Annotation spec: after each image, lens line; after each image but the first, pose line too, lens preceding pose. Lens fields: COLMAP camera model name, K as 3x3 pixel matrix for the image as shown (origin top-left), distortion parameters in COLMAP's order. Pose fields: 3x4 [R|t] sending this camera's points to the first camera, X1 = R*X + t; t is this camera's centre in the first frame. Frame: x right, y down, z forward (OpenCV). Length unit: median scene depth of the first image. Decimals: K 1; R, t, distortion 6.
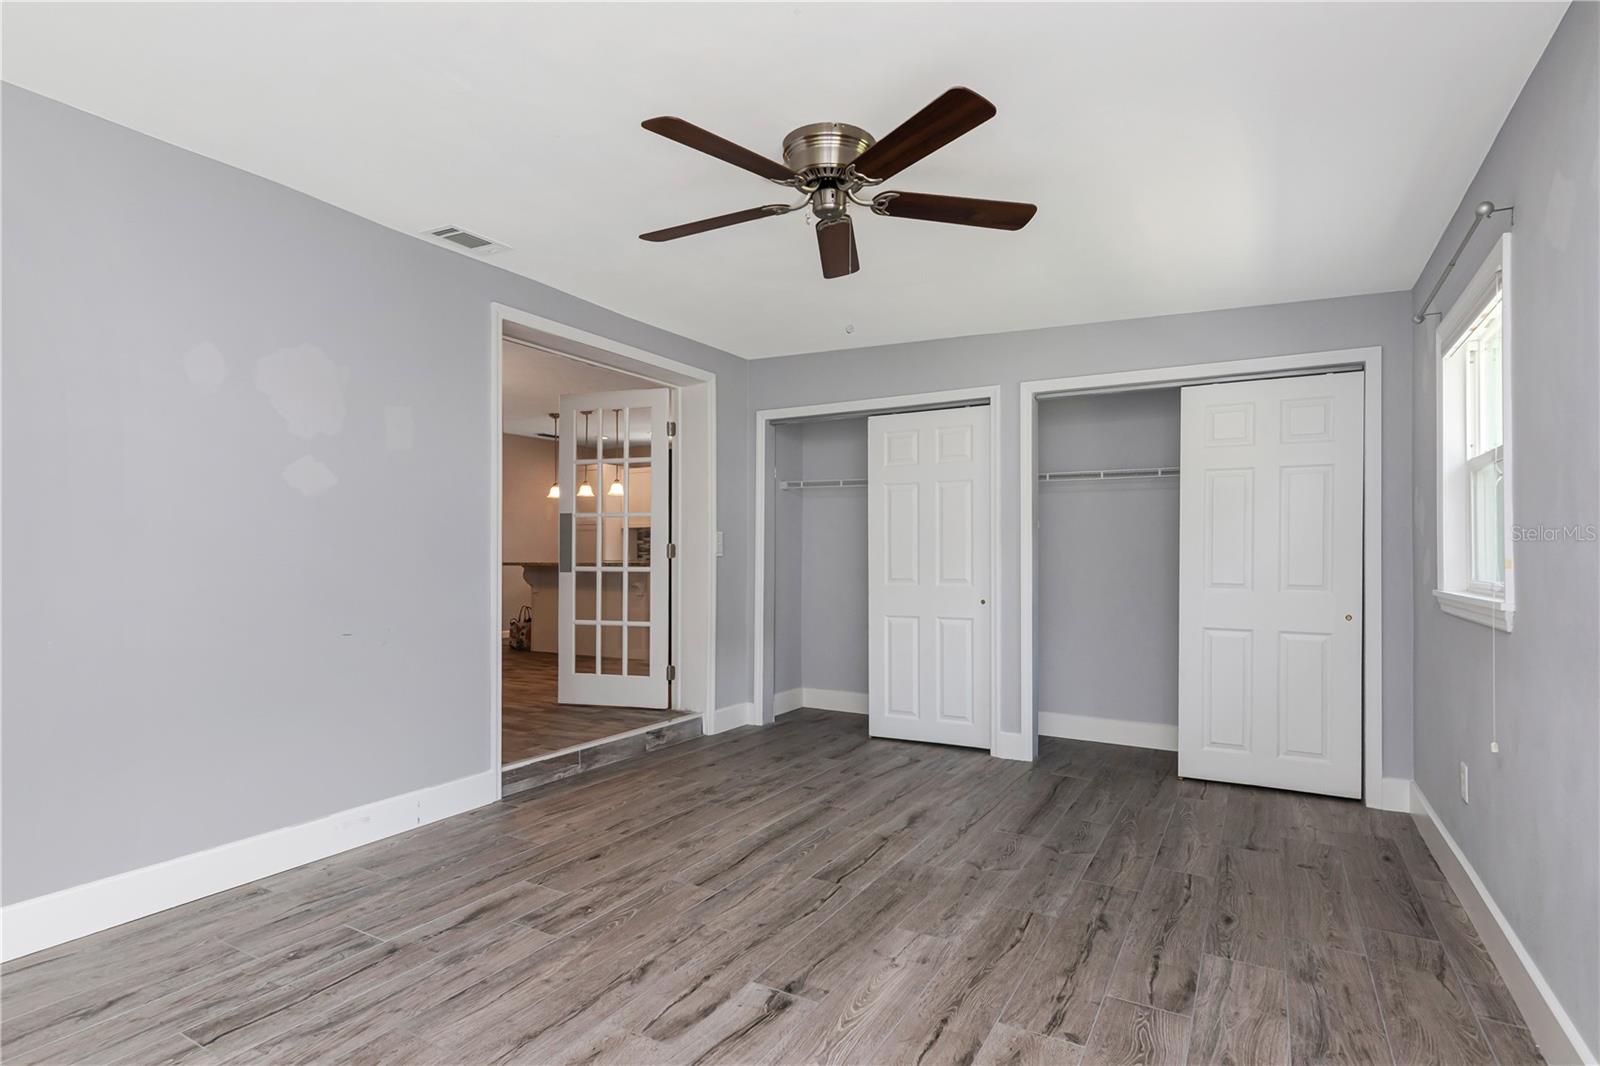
lens RADIAL K [[814.0, 0, 801.7], [0, 814.0, 546.6], [0, 0, 1]] dist [0.003826, 0.002239]
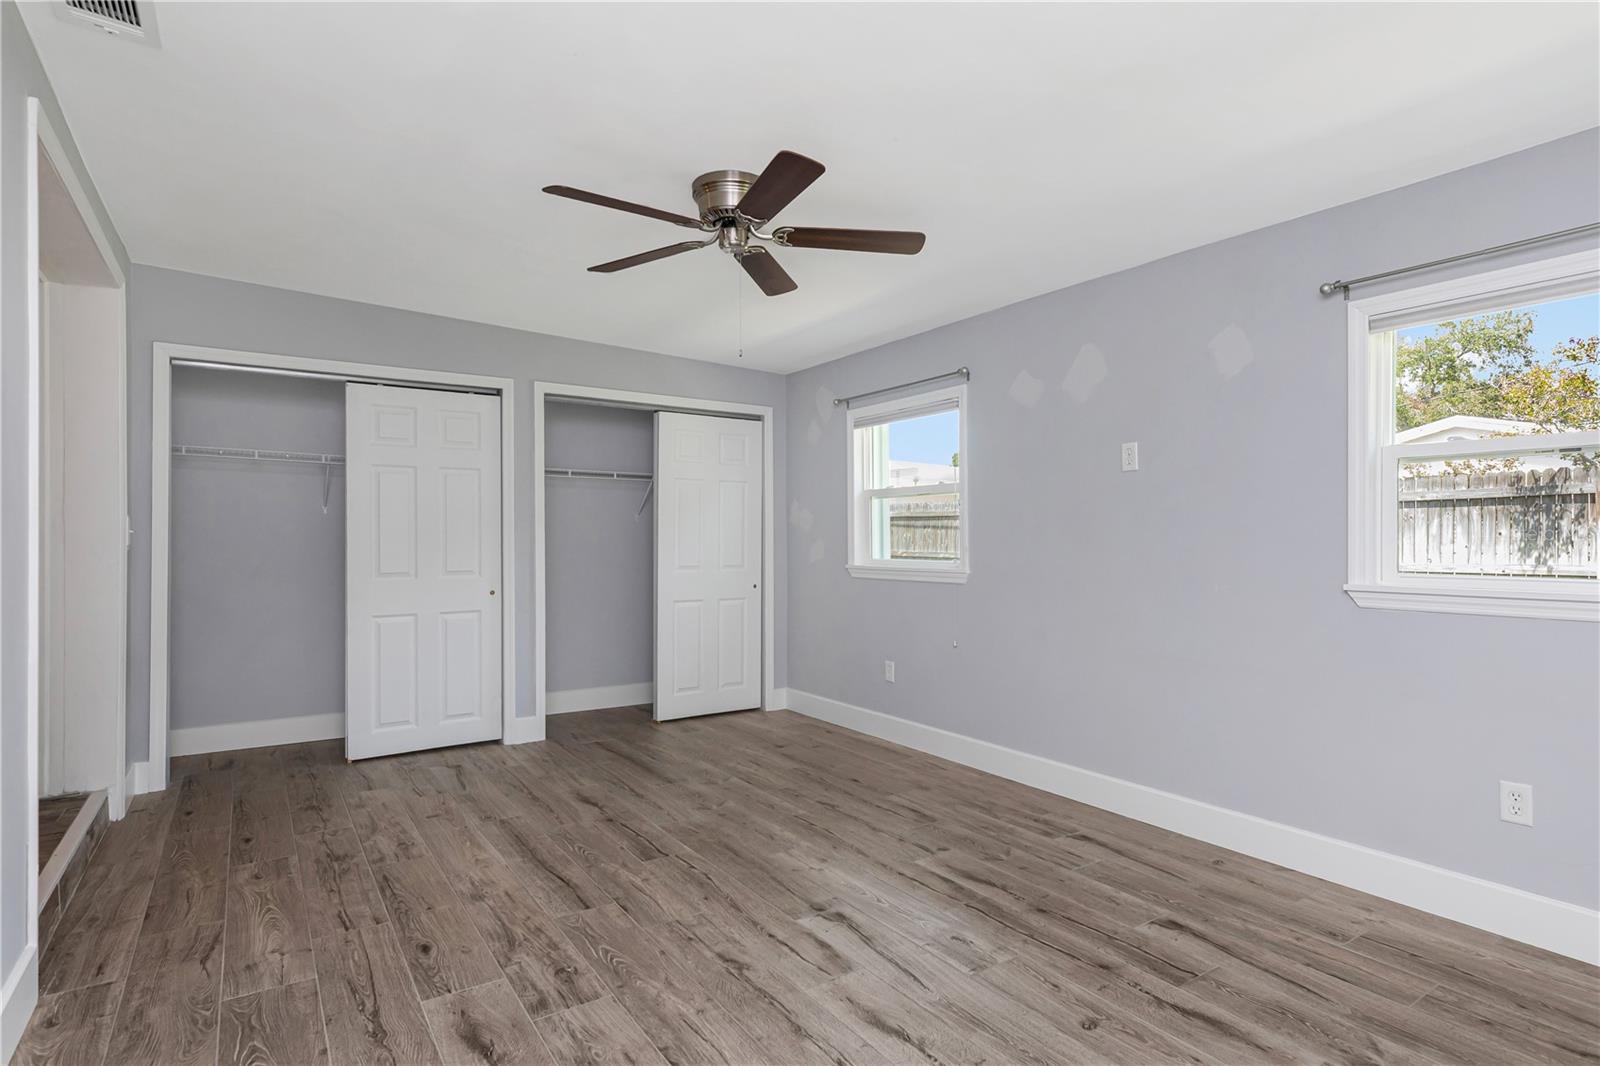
lens RADIAL K [[814.0, 0, 799.4], [0, 814.0, 537.8], [0, 0, 1]] dist [0.003826, 0.002239]
pose [[0.440830, 0.000861, 0.897590, -0.758853], [-0.008720, 0.999956, 0.003323, -0.009215], [-0.897548, -0.009292, 0.440818, 0.338595]]
